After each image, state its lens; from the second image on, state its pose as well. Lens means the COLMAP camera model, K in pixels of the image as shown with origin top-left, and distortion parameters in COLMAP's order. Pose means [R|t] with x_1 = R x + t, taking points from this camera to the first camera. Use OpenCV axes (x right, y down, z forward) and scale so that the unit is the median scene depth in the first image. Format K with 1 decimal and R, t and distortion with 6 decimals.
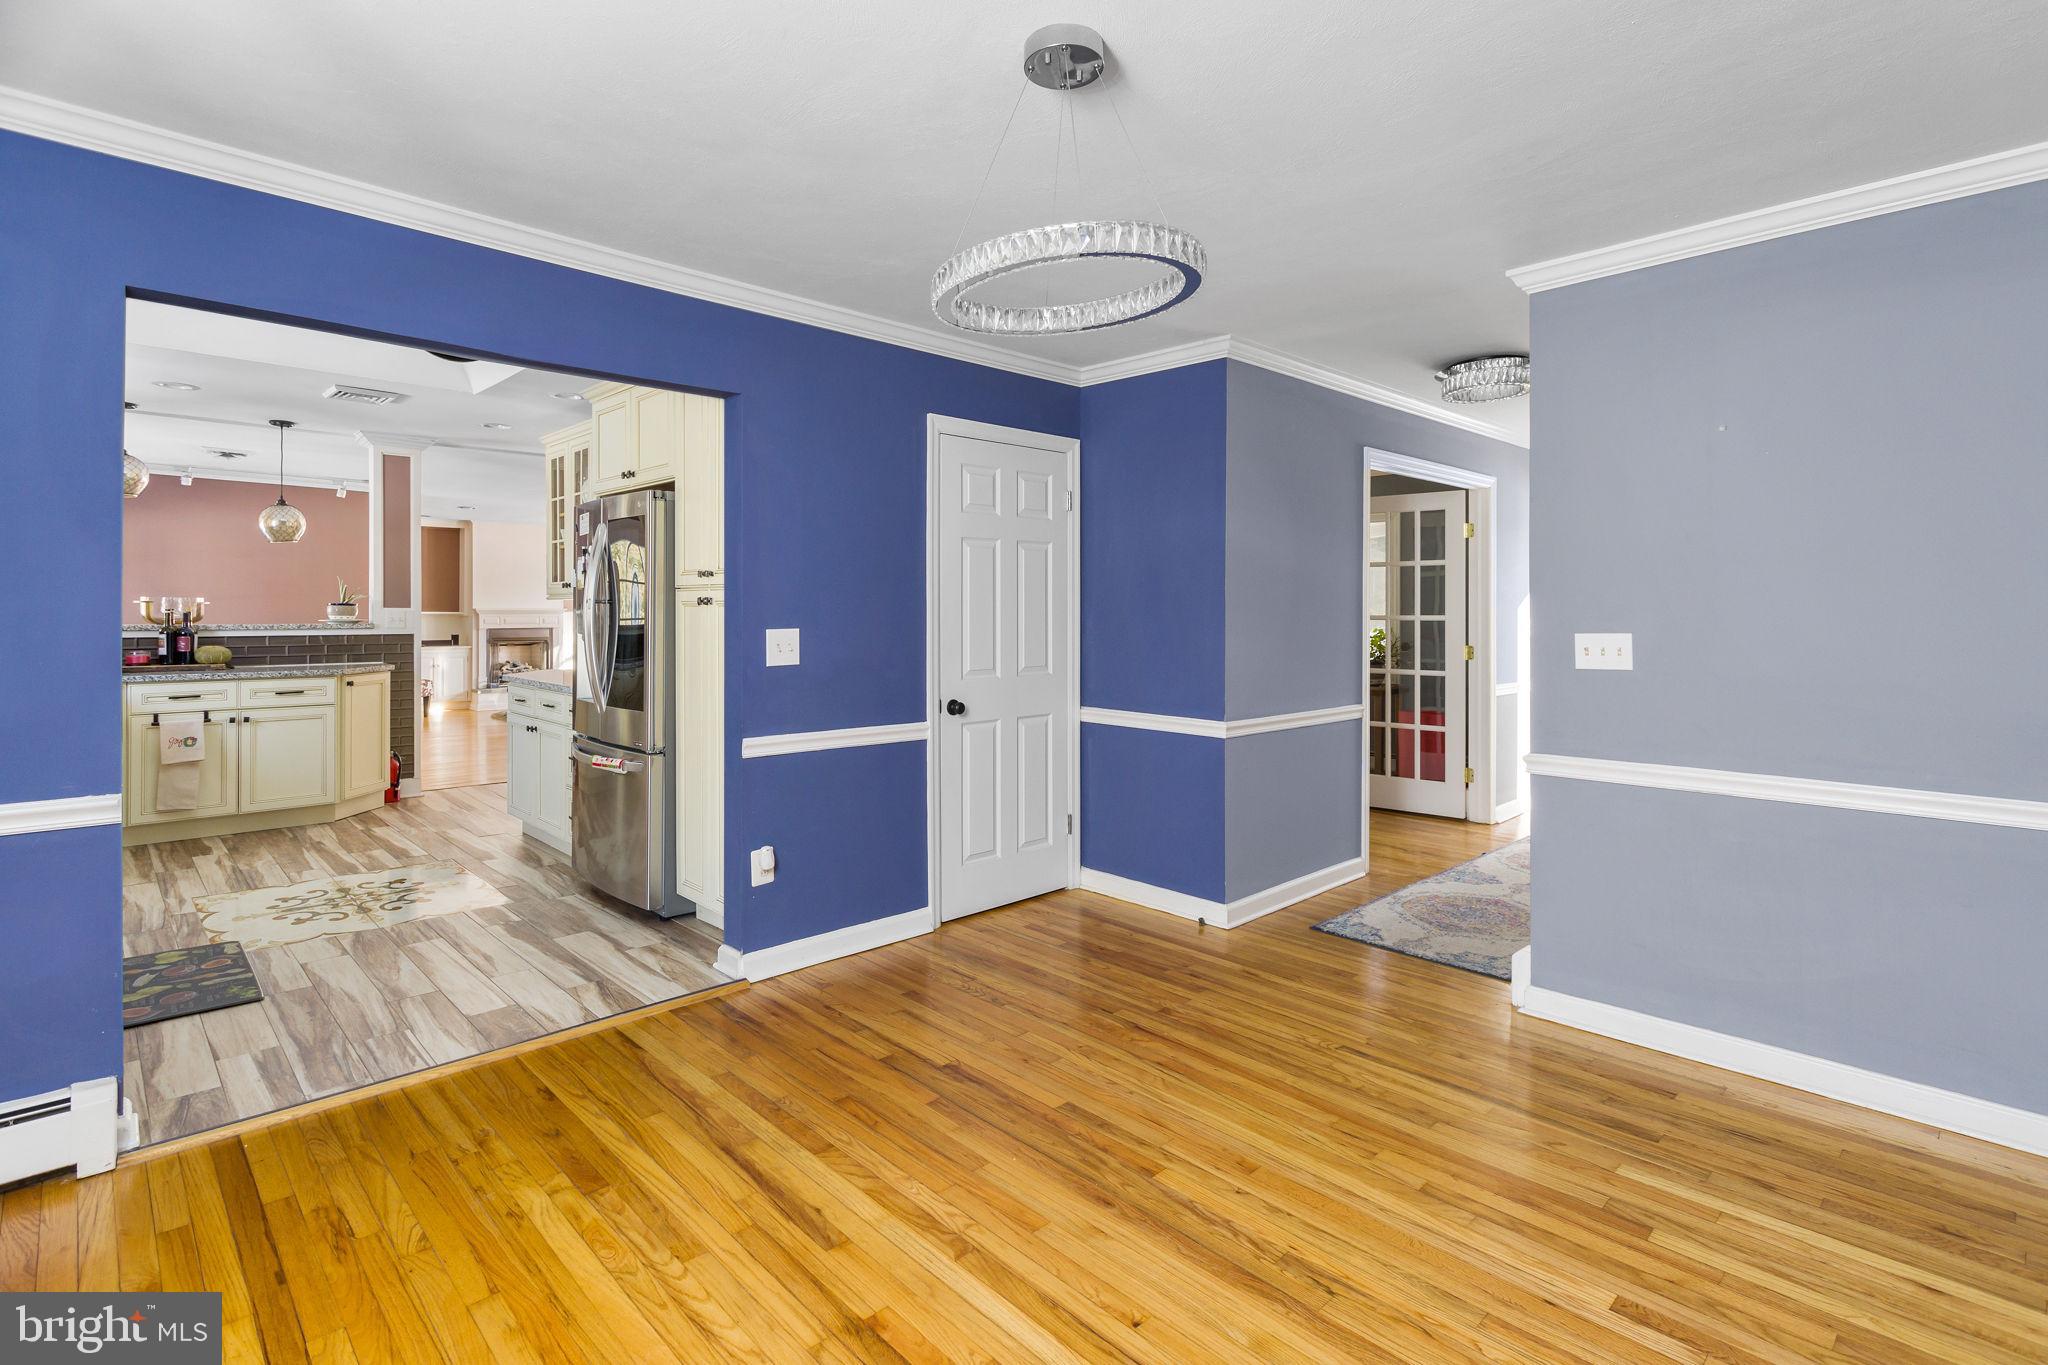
lens RADIAL K [[983.6, 0, 1024.4], [0, 983.6, 607.7], [0, 0, 1]] dist [0.005387, 0.000656]
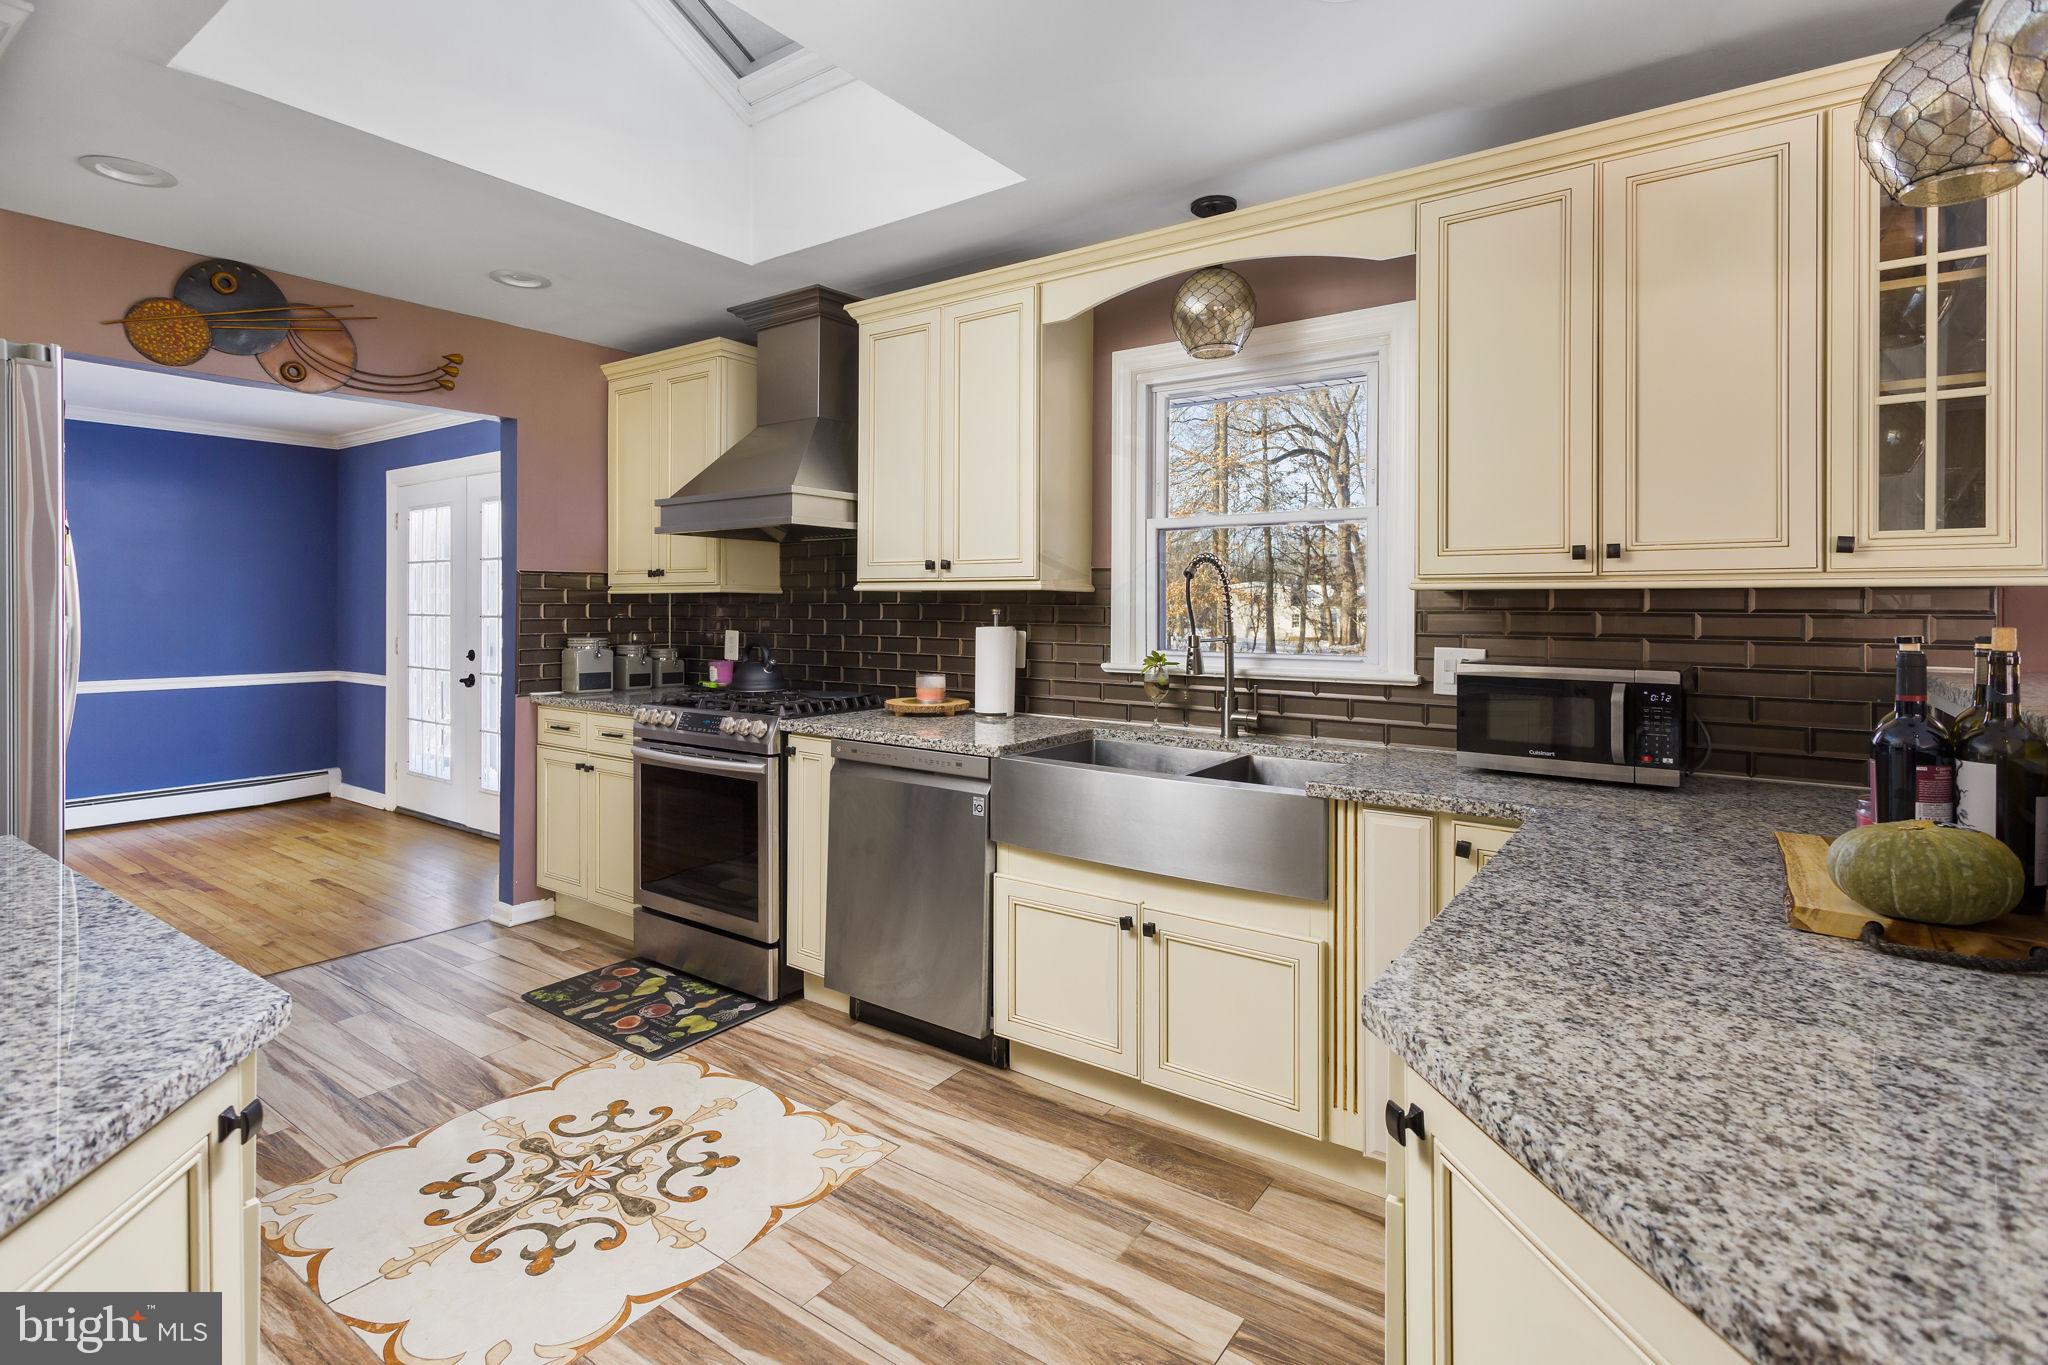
lens RADIAL K [[983.6, 0, 1024.4], [0, 983.6, 607.7], [0, 0, 1]] dist [0.005387, 0.000656]
pose [[-0.983010, -0.009334, -0.183314, -0.630834], [-0.009049, 0.999956, -0.002391, -0.002416], [0.183329, -0.000691, -0.983051, 1.208874]]
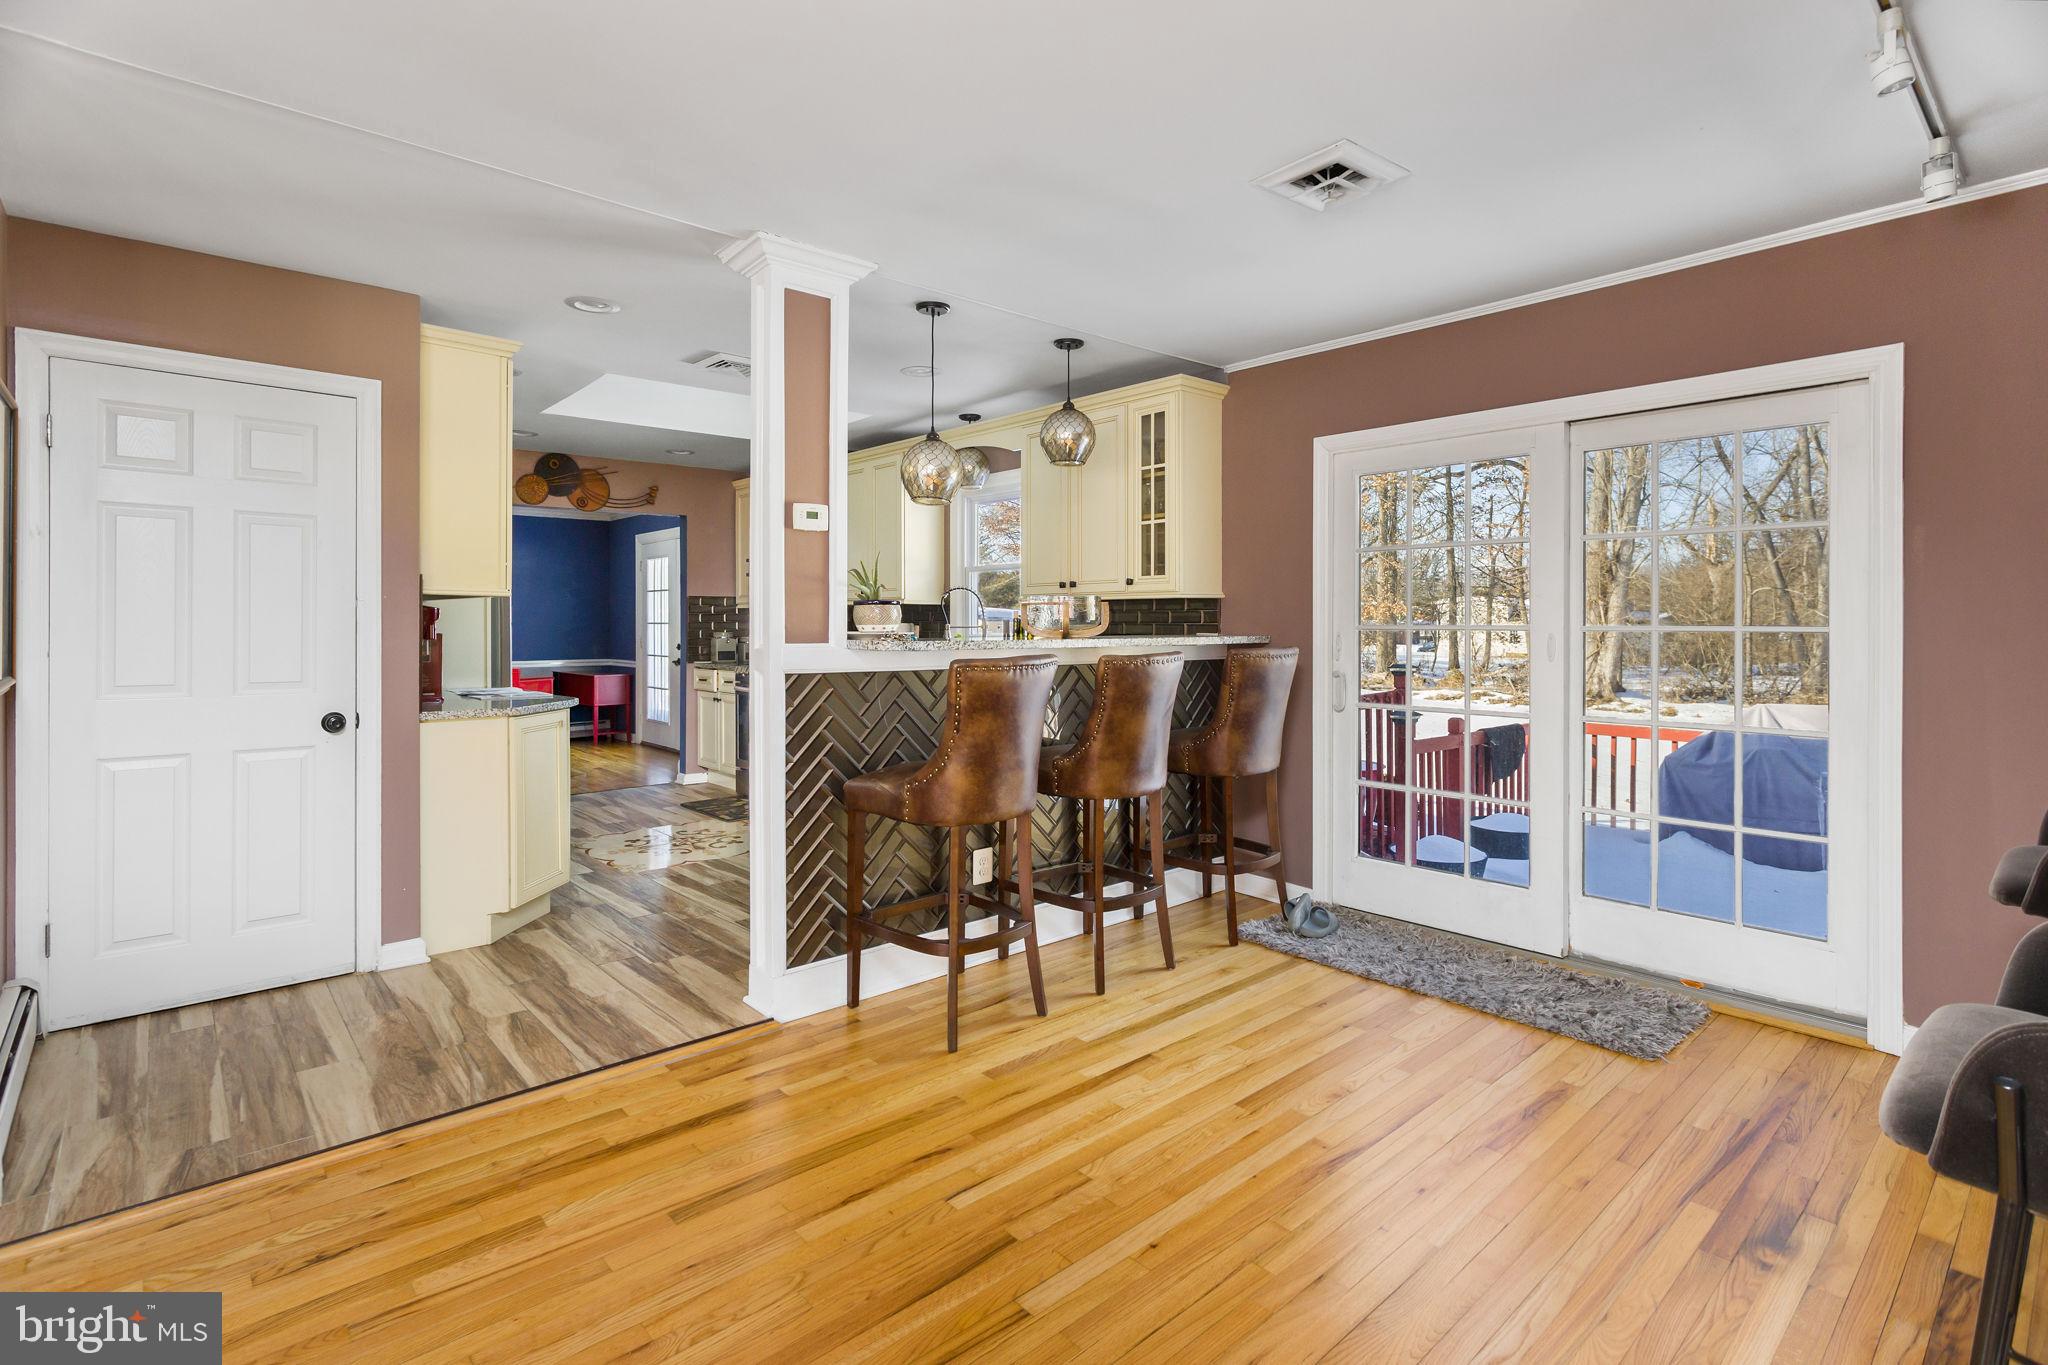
lens RADIAL K [[975.3, 0, 1017.6], [0, 975.3, 623.2], [0, 0, 1]] dist [-0.000422, 0.000307]
pose [[-0.999063, -0.003973, 0.043092, -0.905117], [-0.004048, 0.999990, -0.001636, 0.009067], [-0.043085, -0.001809, -0.999070, 1.742697]]
